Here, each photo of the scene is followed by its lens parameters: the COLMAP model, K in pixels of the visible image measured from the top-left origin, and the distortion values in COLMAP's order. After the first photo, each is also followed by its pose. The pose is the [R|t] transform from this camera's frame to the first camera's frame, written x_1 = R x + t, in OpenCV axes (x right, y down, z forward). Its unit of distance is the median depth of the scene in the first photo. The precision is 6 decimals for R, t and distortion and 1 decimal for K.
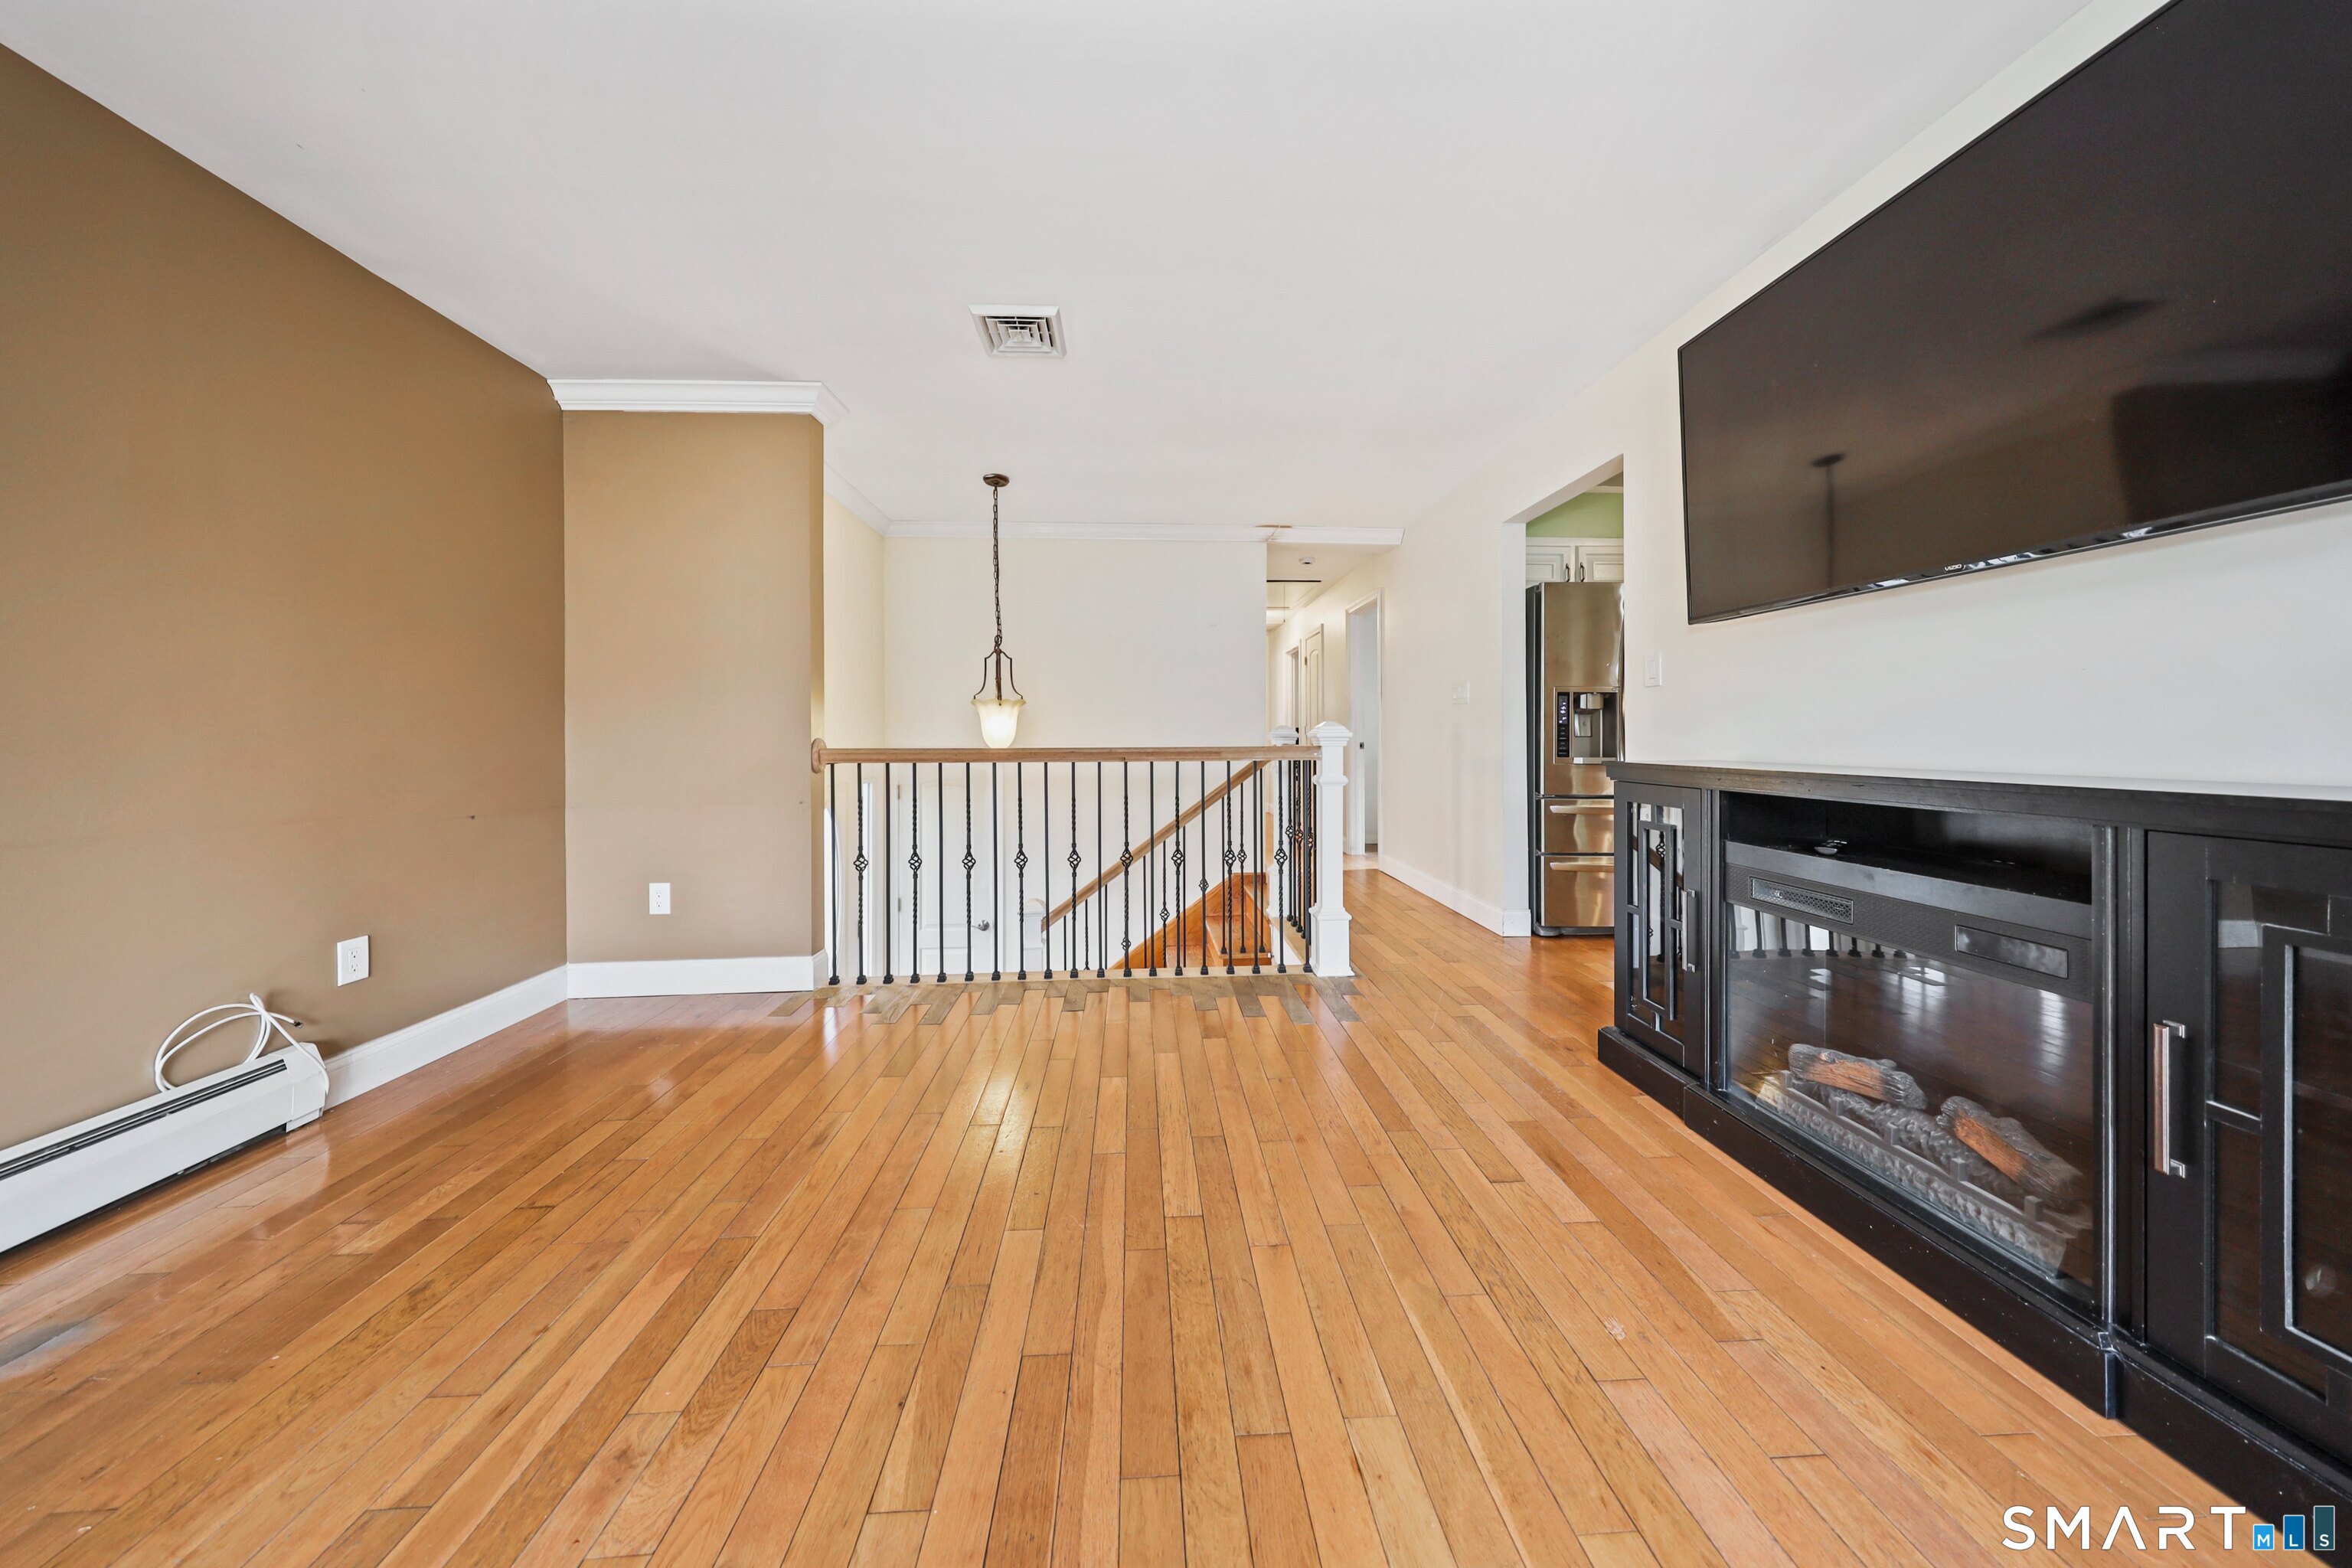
lens RADIAL K [[737.4, 0, 1177.2], [0, 737.4, 745.6], [0, 0, 1]] dist [-0.000117, -0.000010]
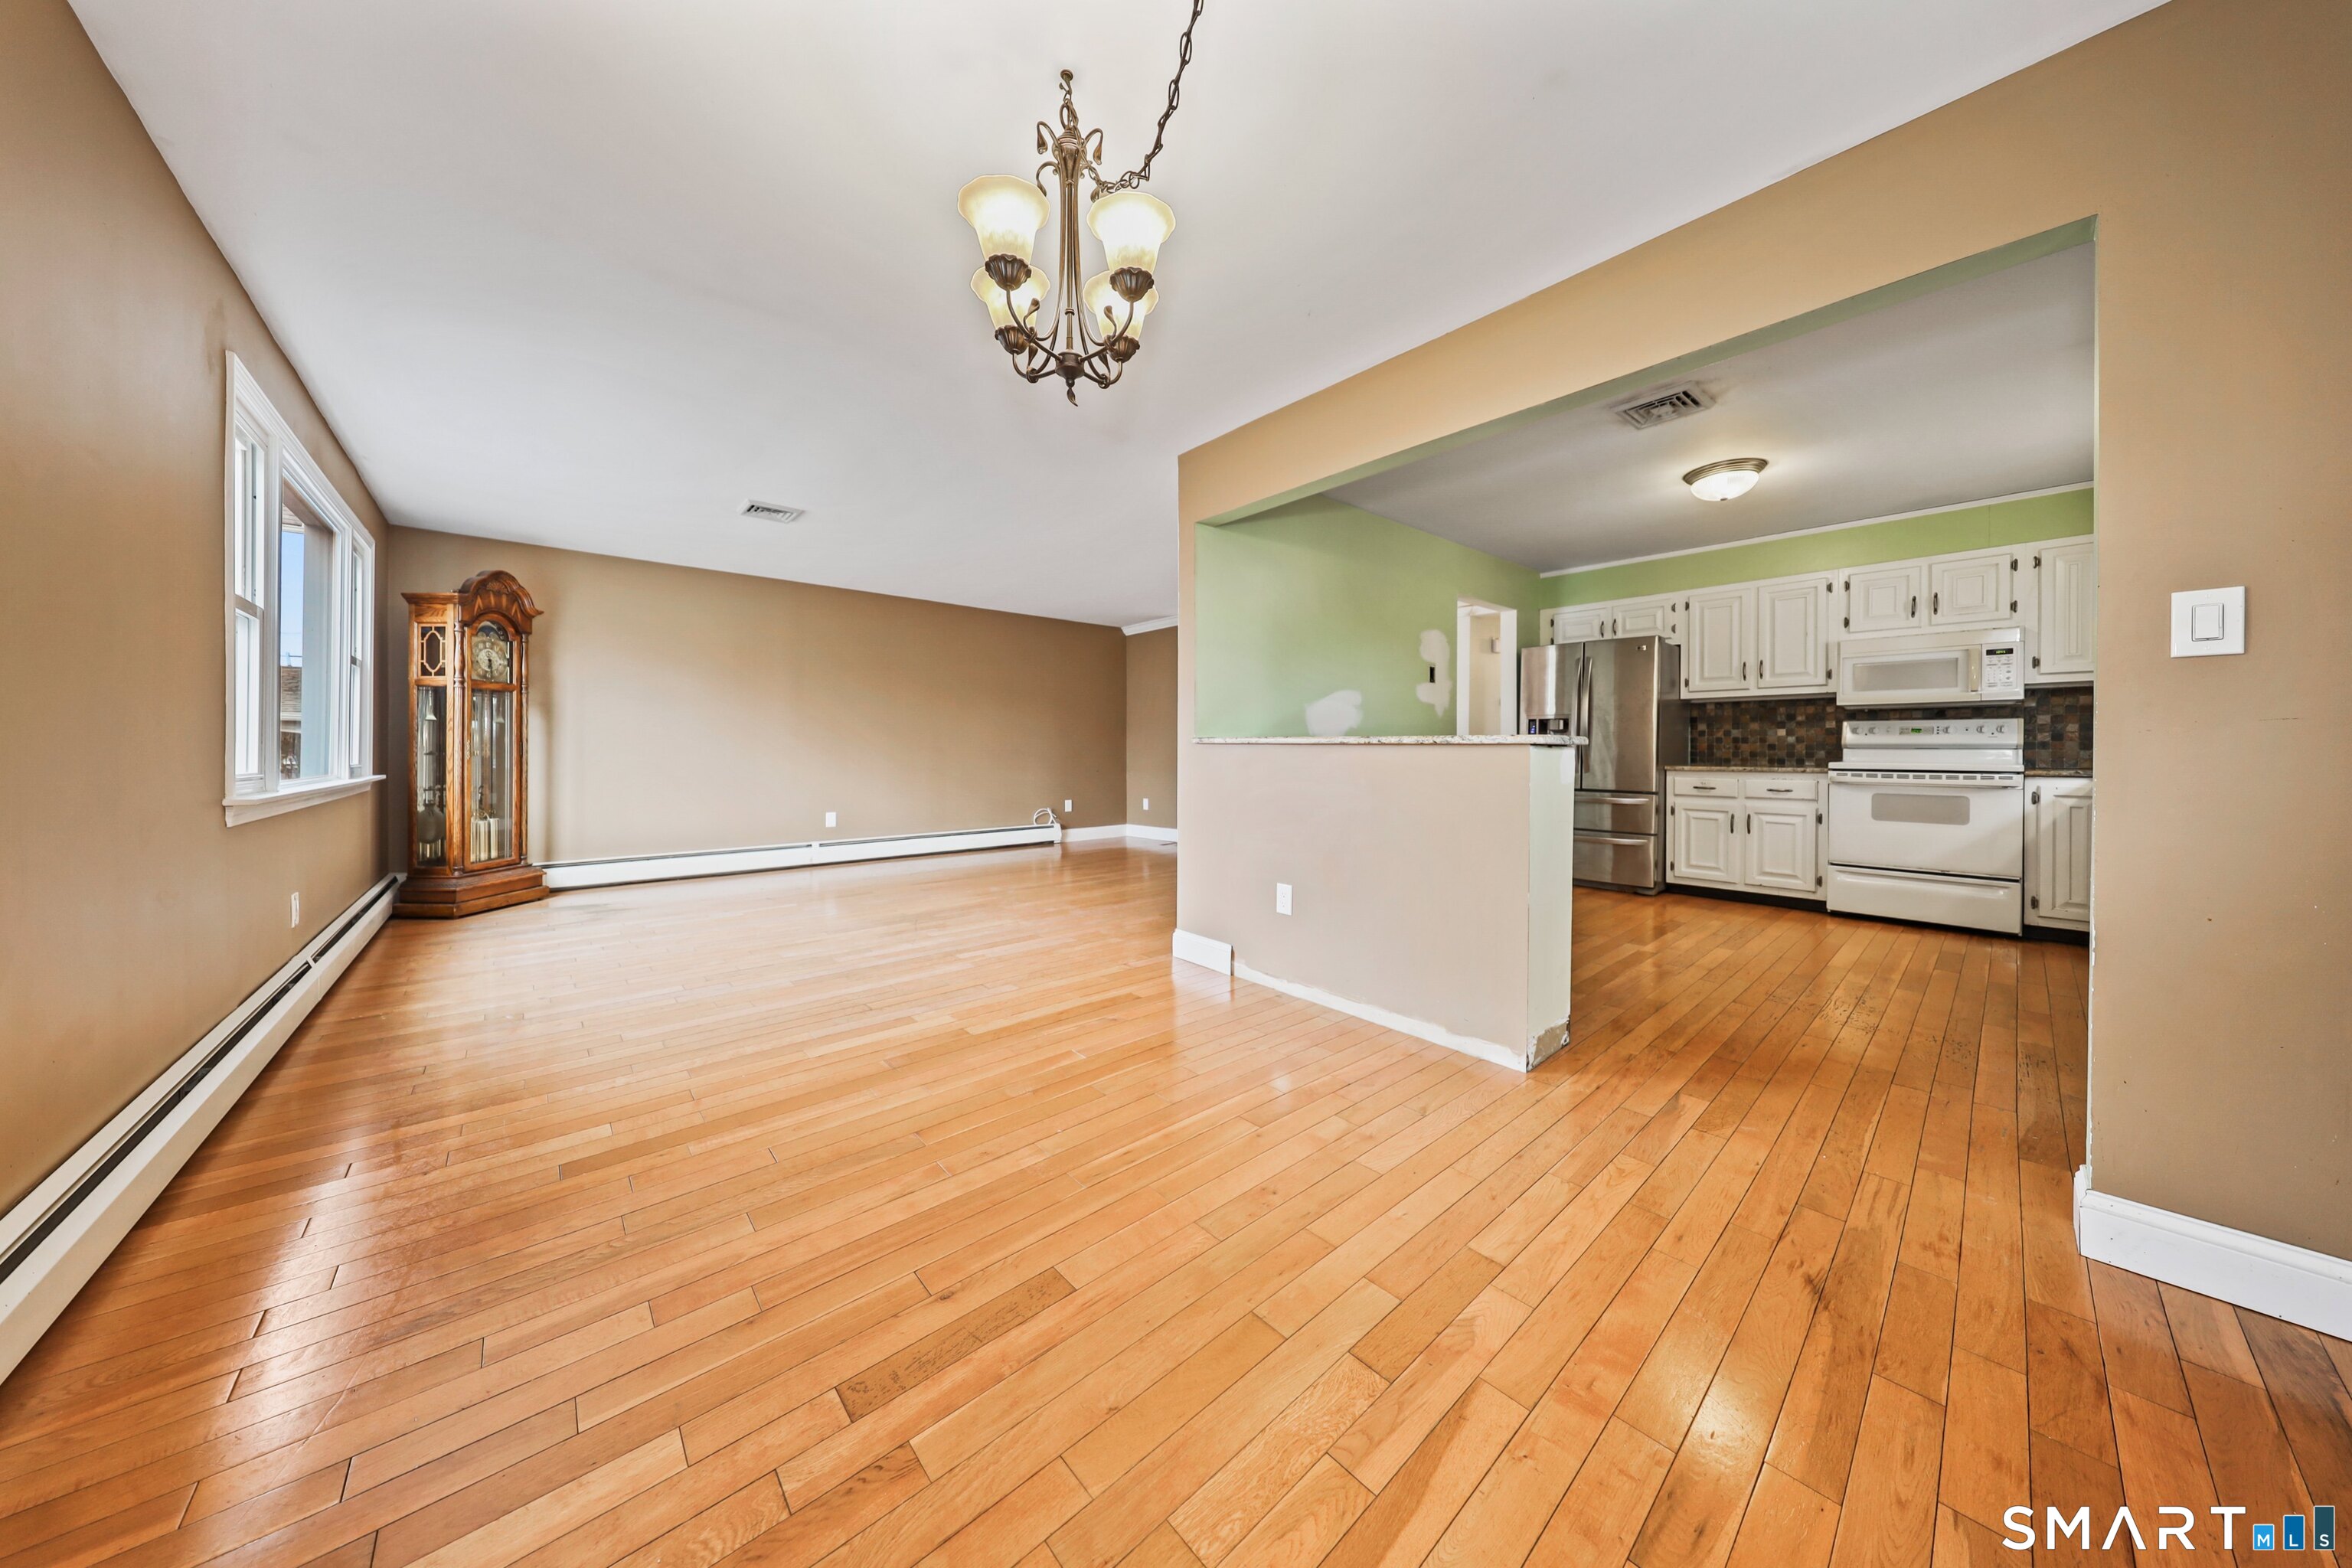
lens RADIAL K [[732.3, 0, 1166.6], [0, 732.3, 750.5], [0, 0, 1]] dist [0.000436, -0.000050]
pose [[0.608643, 0.006143, -0.793420, 1.551253], [-0.007184, 0.999972, 0.002231, -0.003041], [0.793412, 0.004342, 0.608670, -0.632779]]
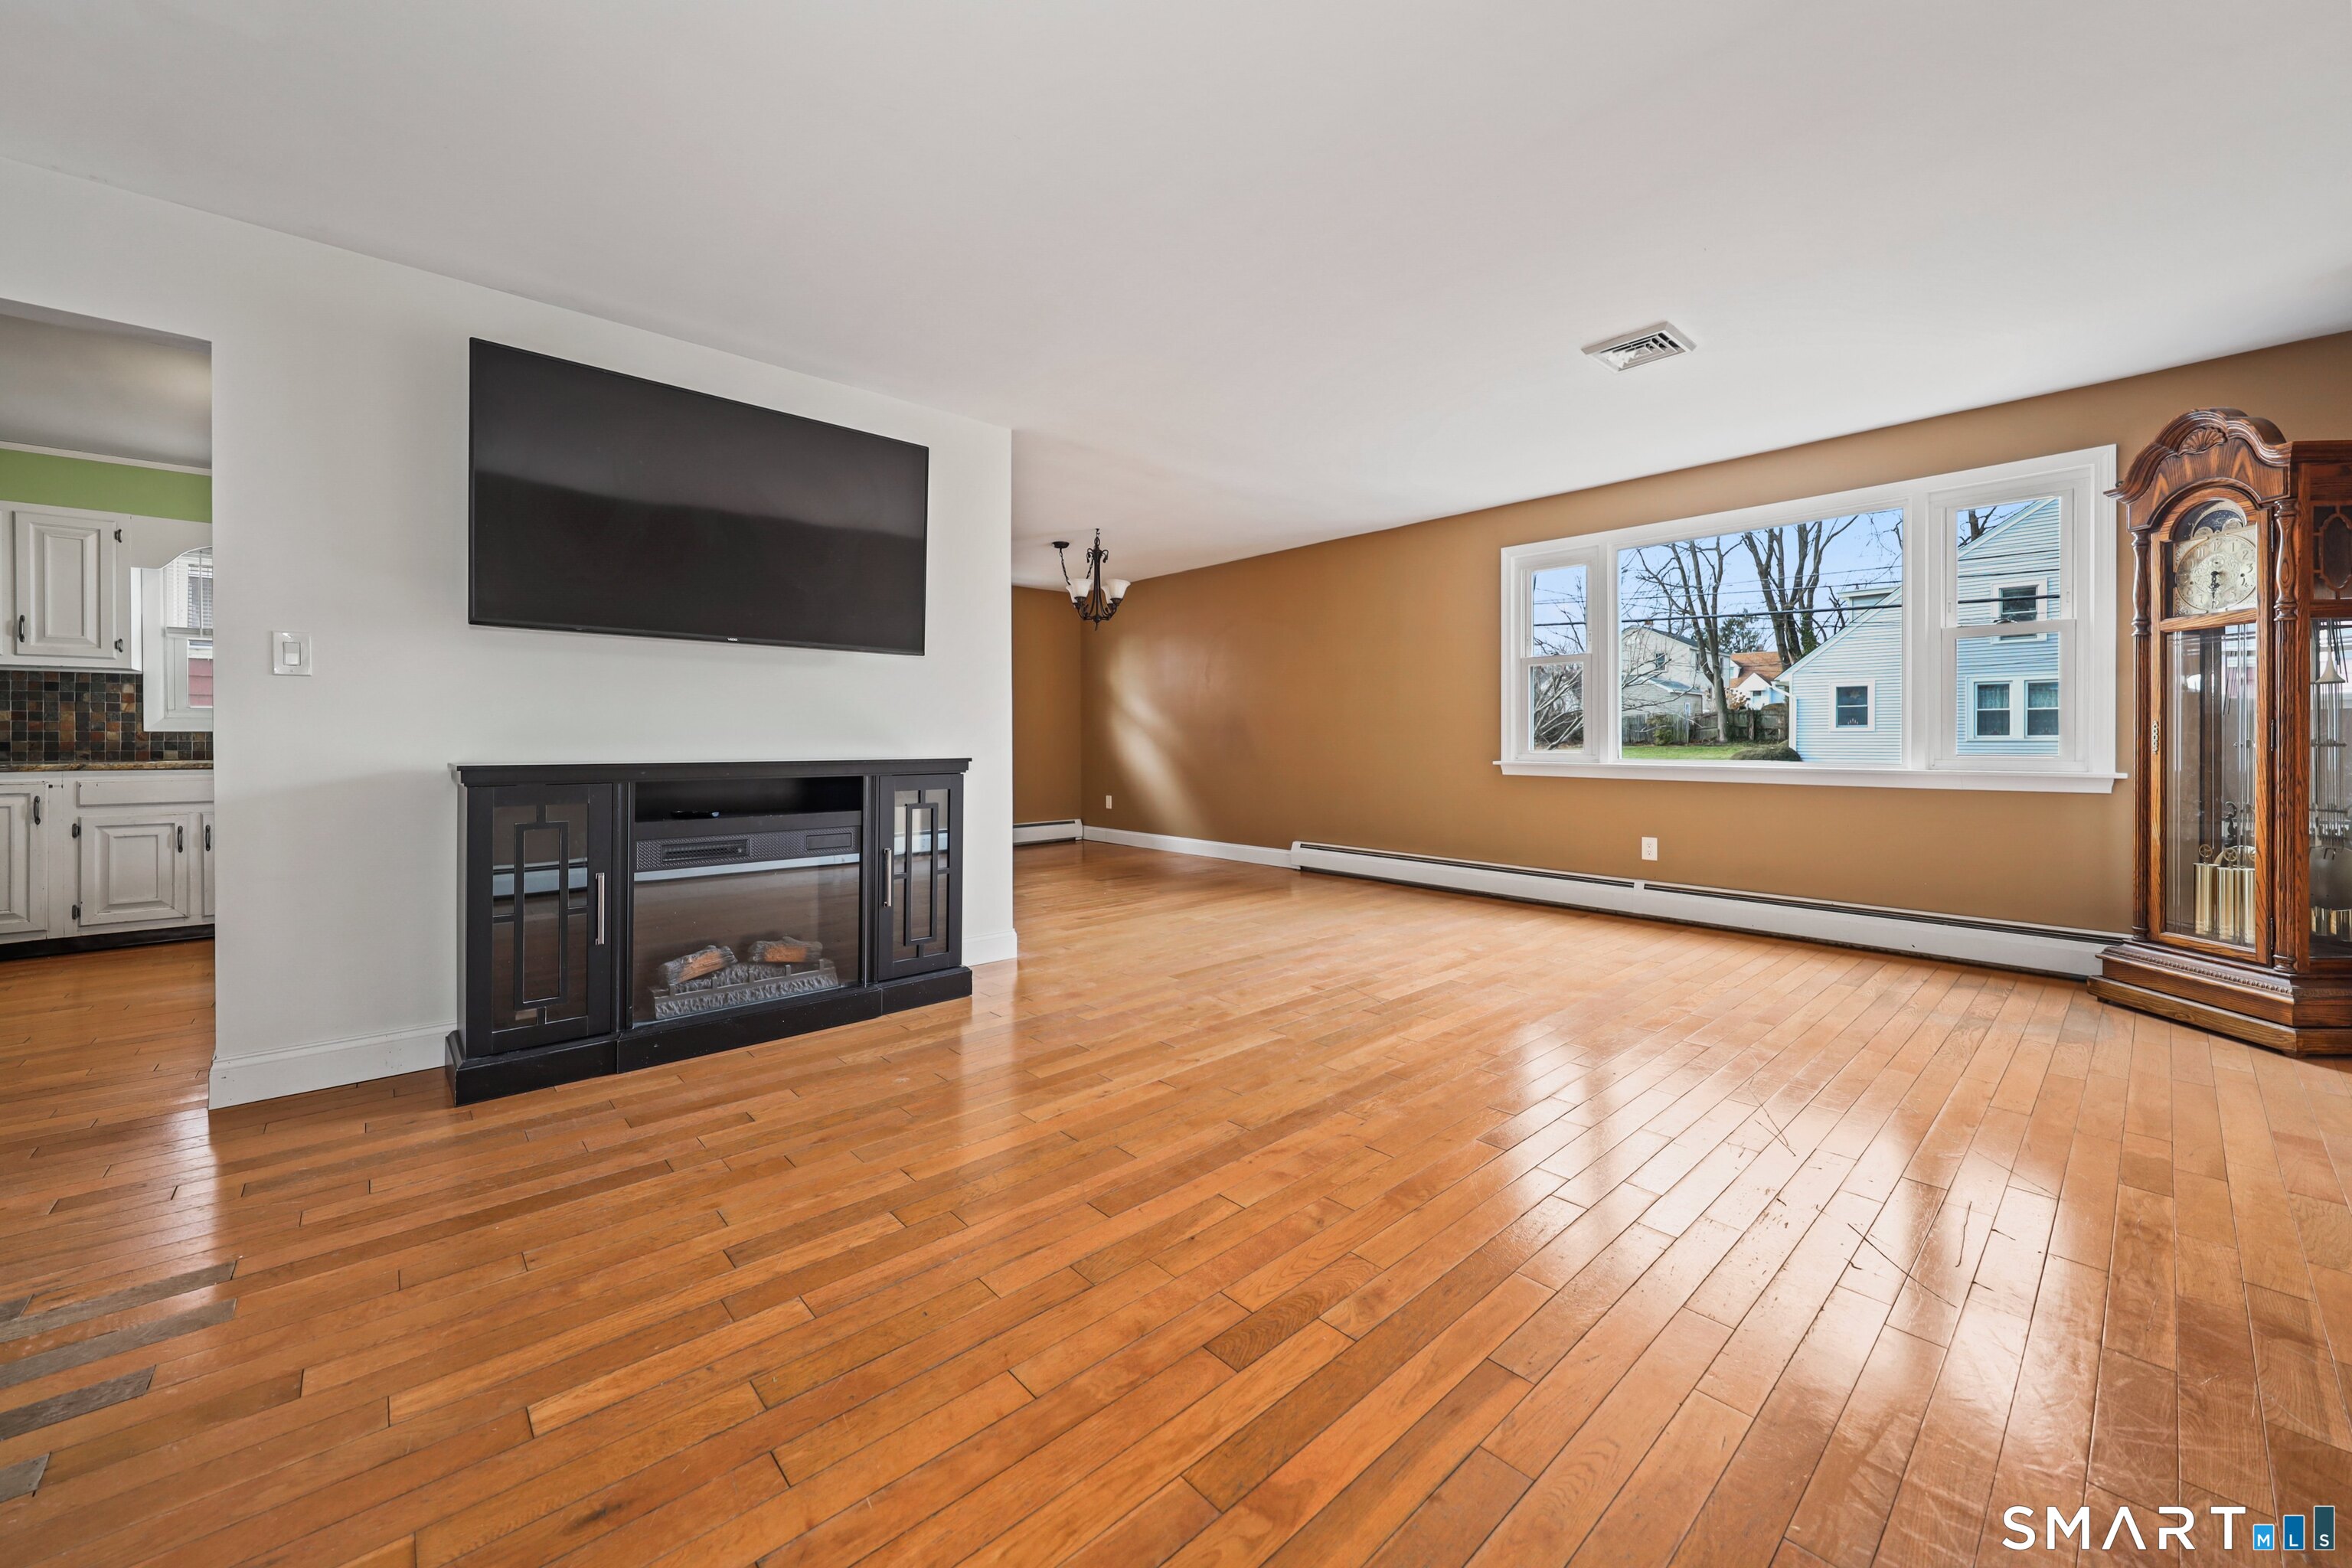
lens RADIAL K [[883.2, 0, 1170.9], [0, 883.2, 738.9], [0, 0, 1]] dist [0.001264, -0.000071]
pose [[-0.621952, 0.005716, 0.783034, -0.595759], [0.009491, 0.999955, 0.000239, -0.001161], [-0.782998, 0.007581, -0.621978, 0.749864]]
